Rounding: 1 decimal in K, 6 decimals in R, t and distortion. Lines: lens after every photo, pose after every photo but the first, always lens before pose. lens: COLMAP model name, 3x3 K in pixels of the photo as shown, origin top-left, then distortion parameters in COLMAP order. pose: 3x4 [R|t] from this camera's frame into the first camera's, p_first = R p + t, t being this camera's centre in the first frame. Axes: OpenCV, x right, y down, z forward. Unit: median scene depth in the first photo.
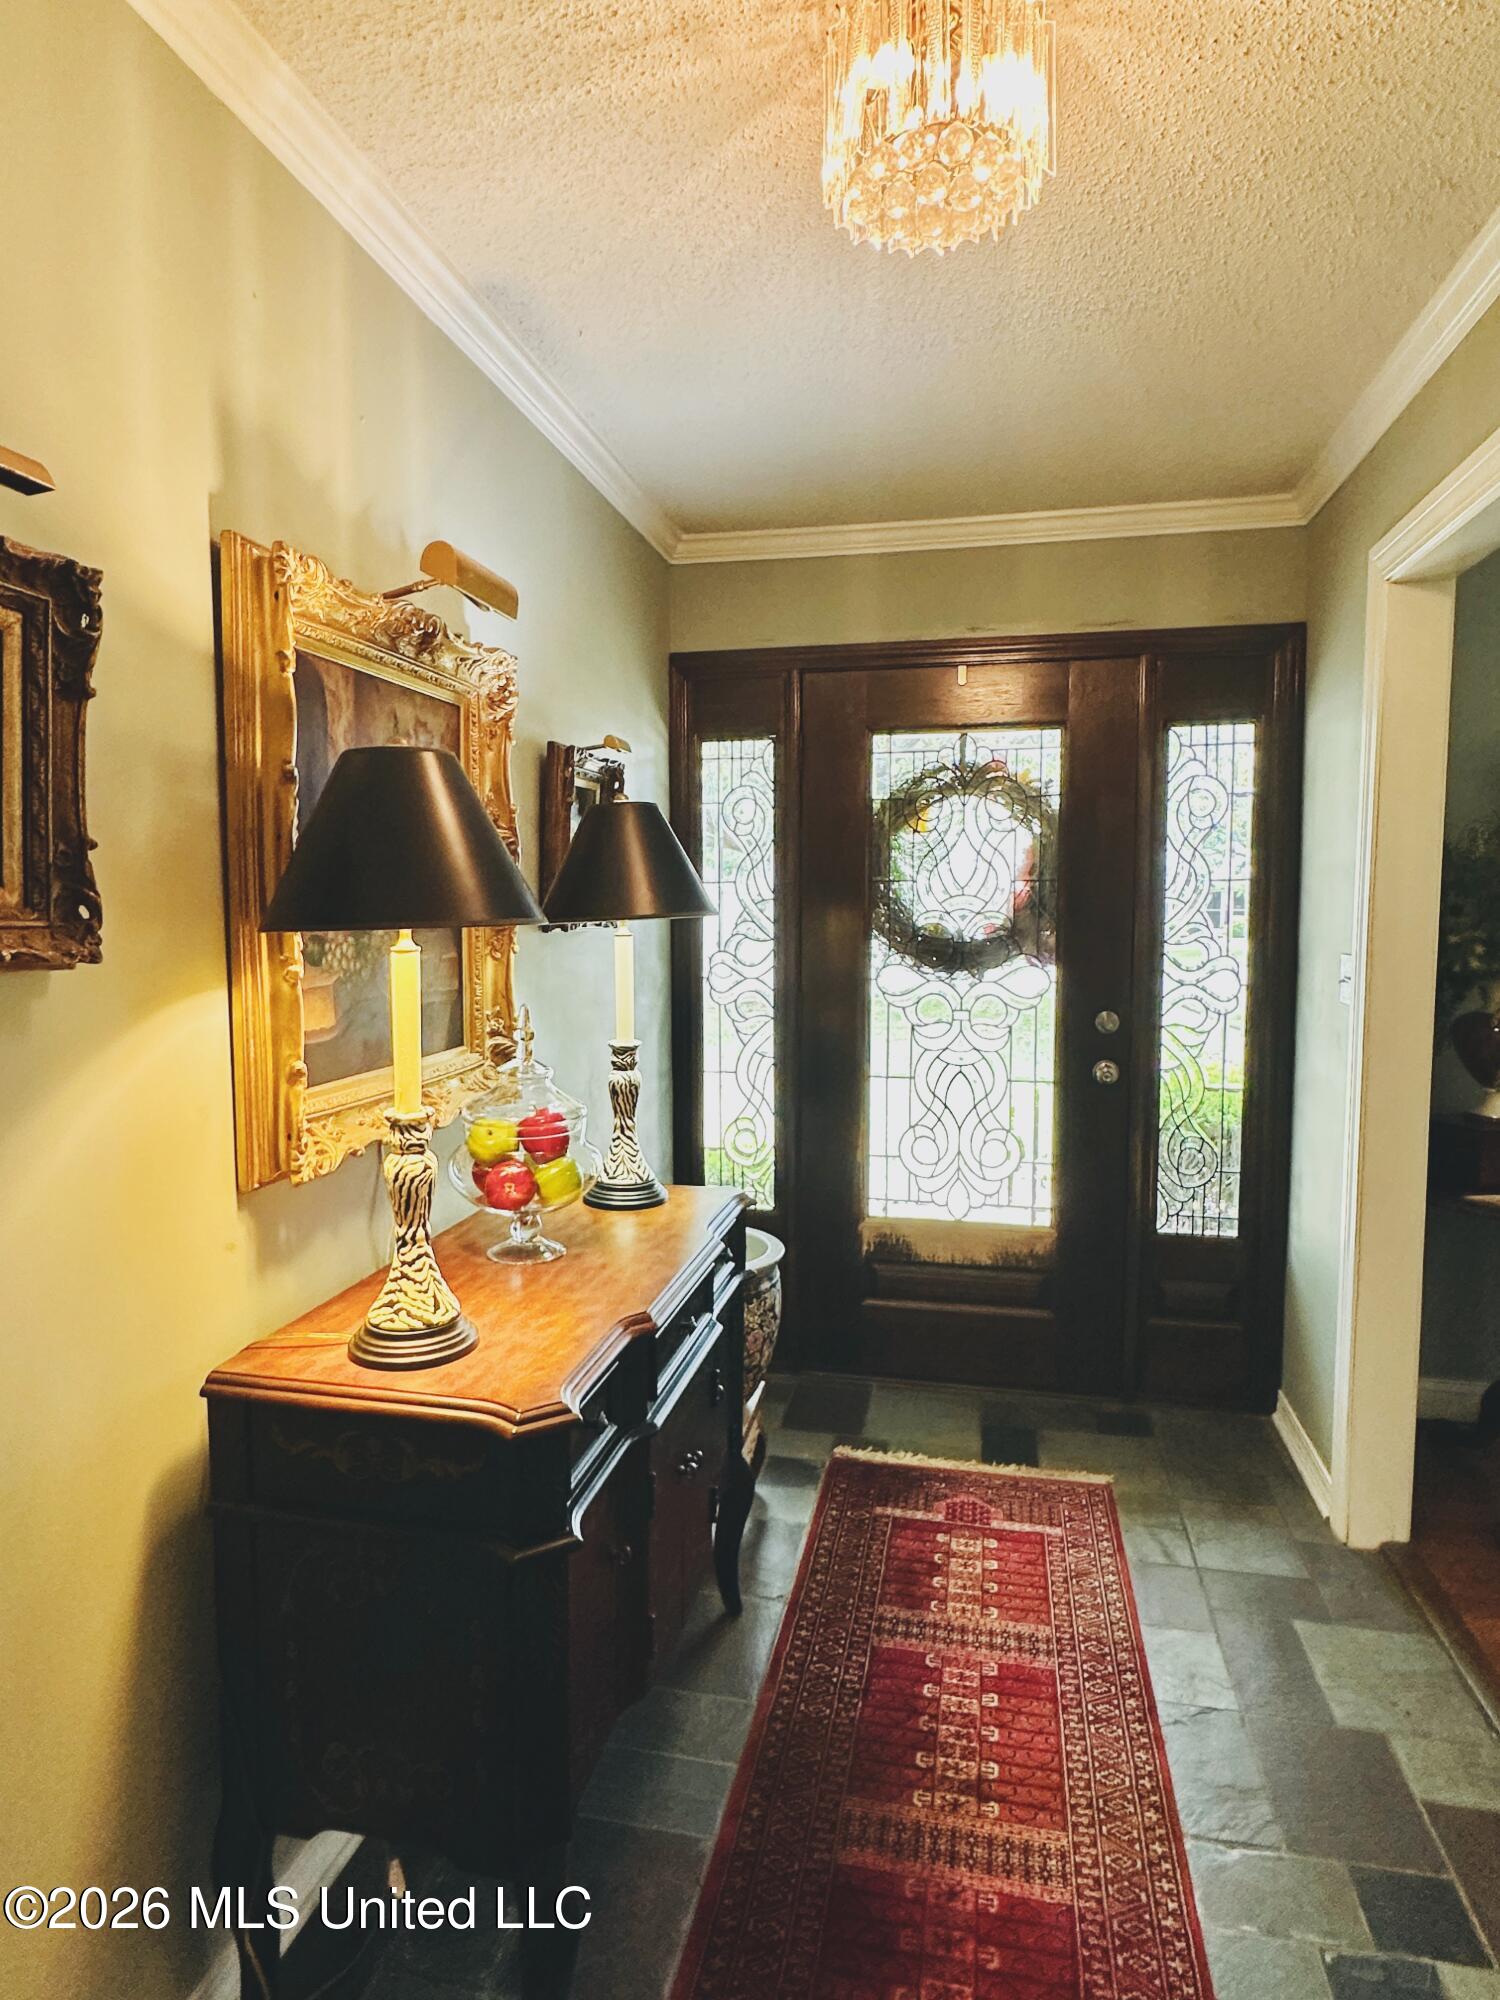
lens RADIAL K [[1138.2, 0, 750.0], [0, 1138.2, 1000.0], [0, 0, 1]] dist [0.000964, 0.000469]
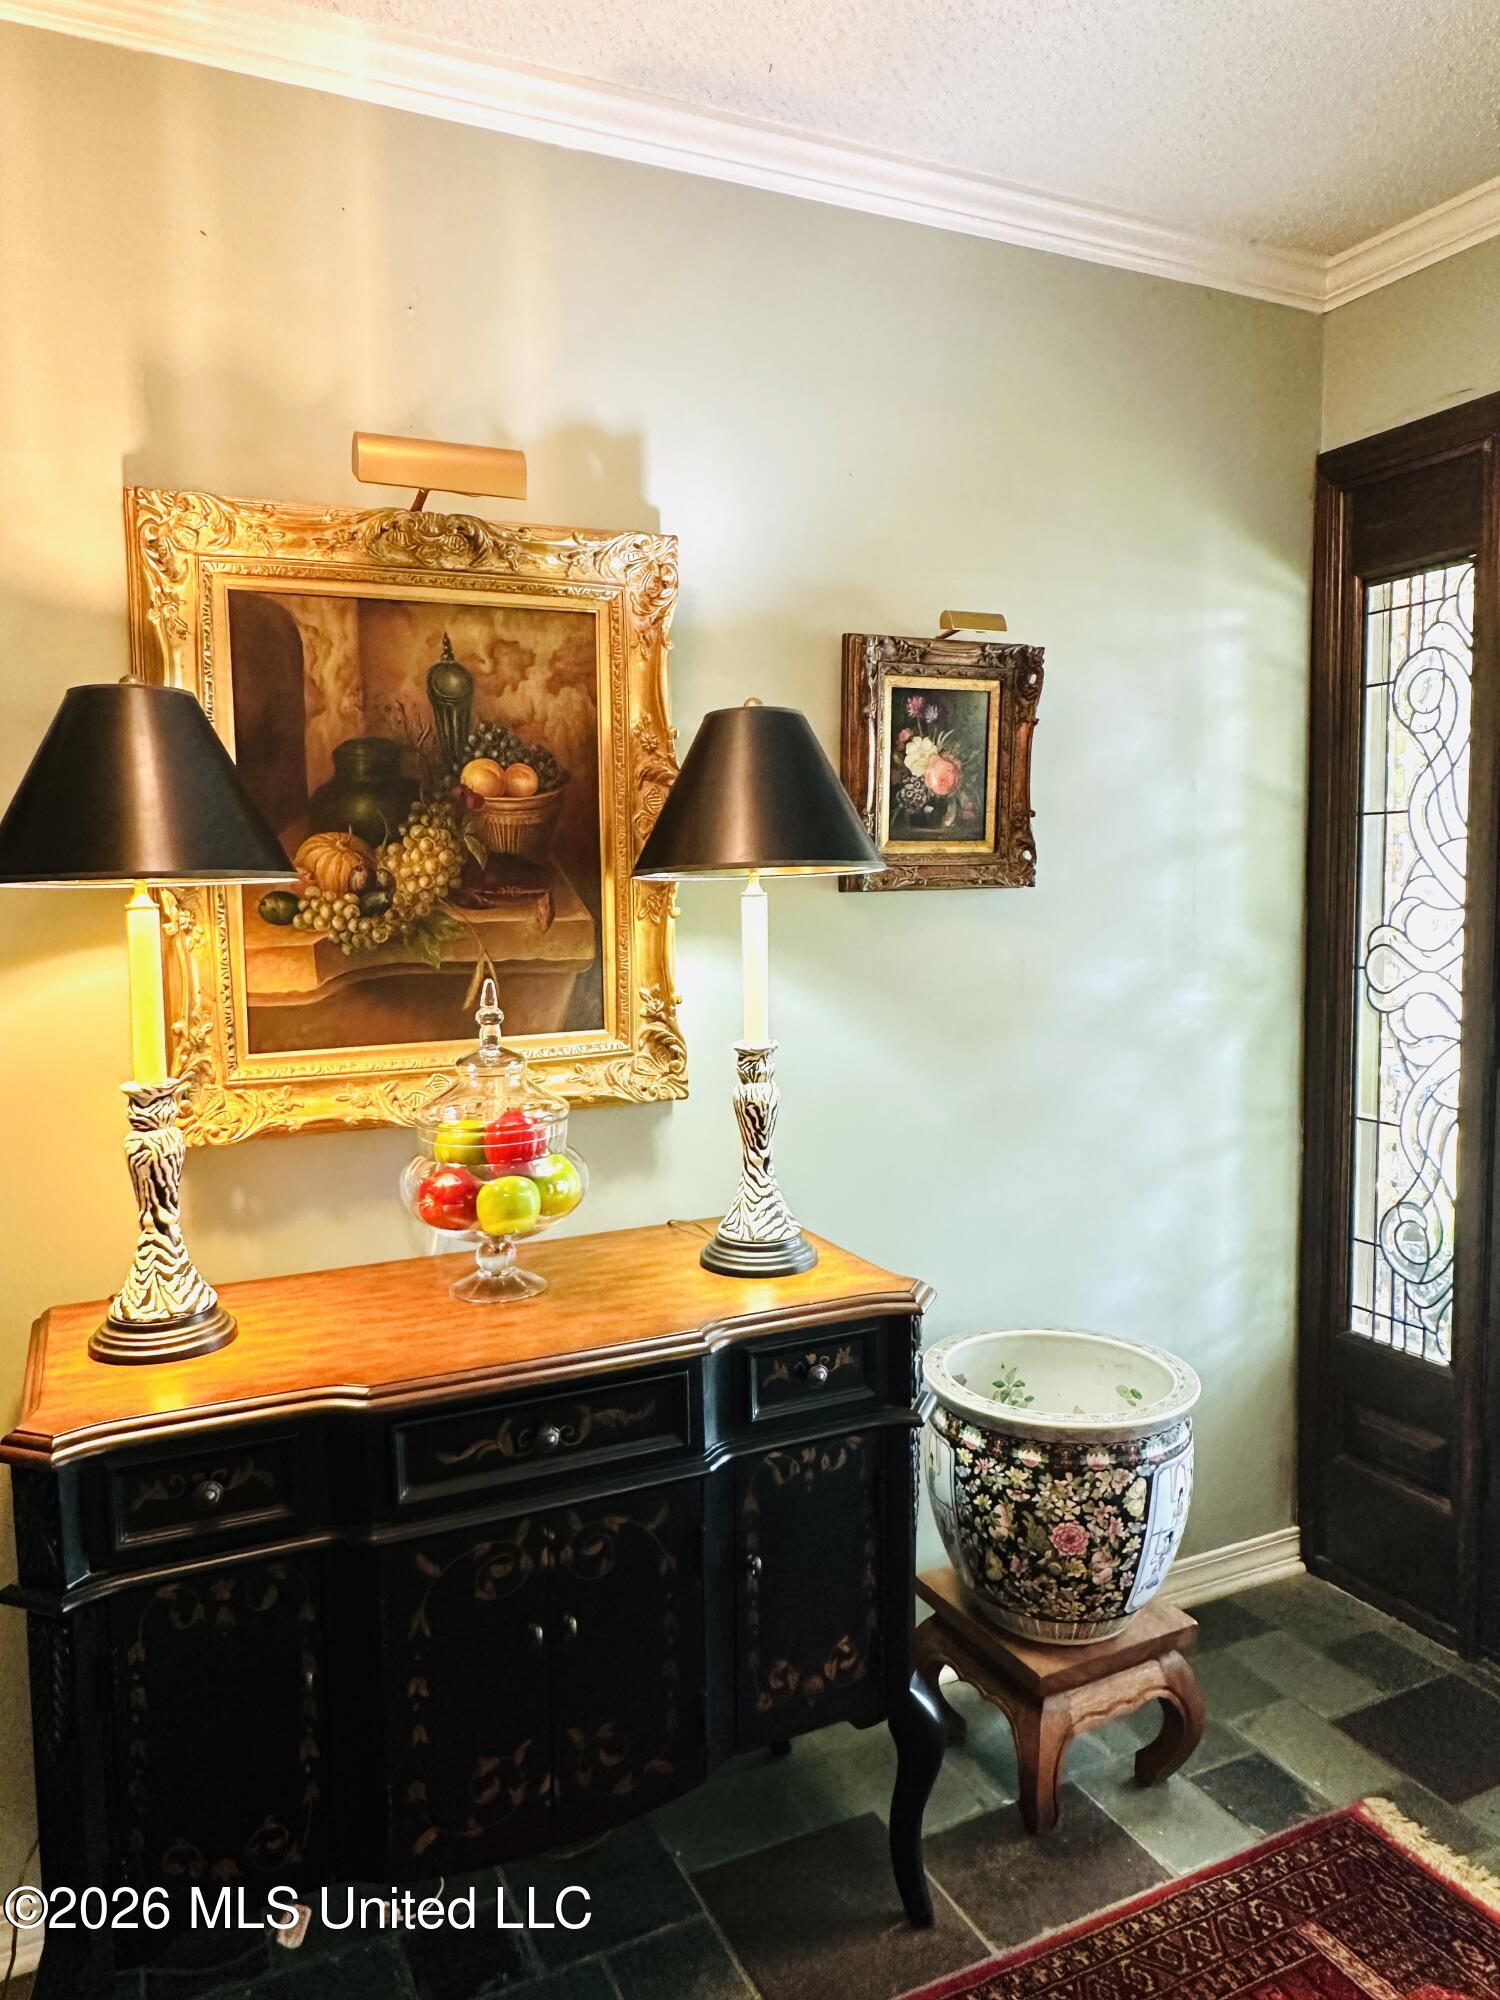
lens RADIAL K [[1360.3, 0, 748.0], [0, 1360.3, 987.5], [0, 0, 1]] dist [-0.003172, 0.000910]
pose [[0.615104, 0.058607, -0.786265, 0.570812], [-0.051791, 0.998083, 0.033880, -0.027822], [0.786743, 0.019882, 0.616960, 0.470539]]
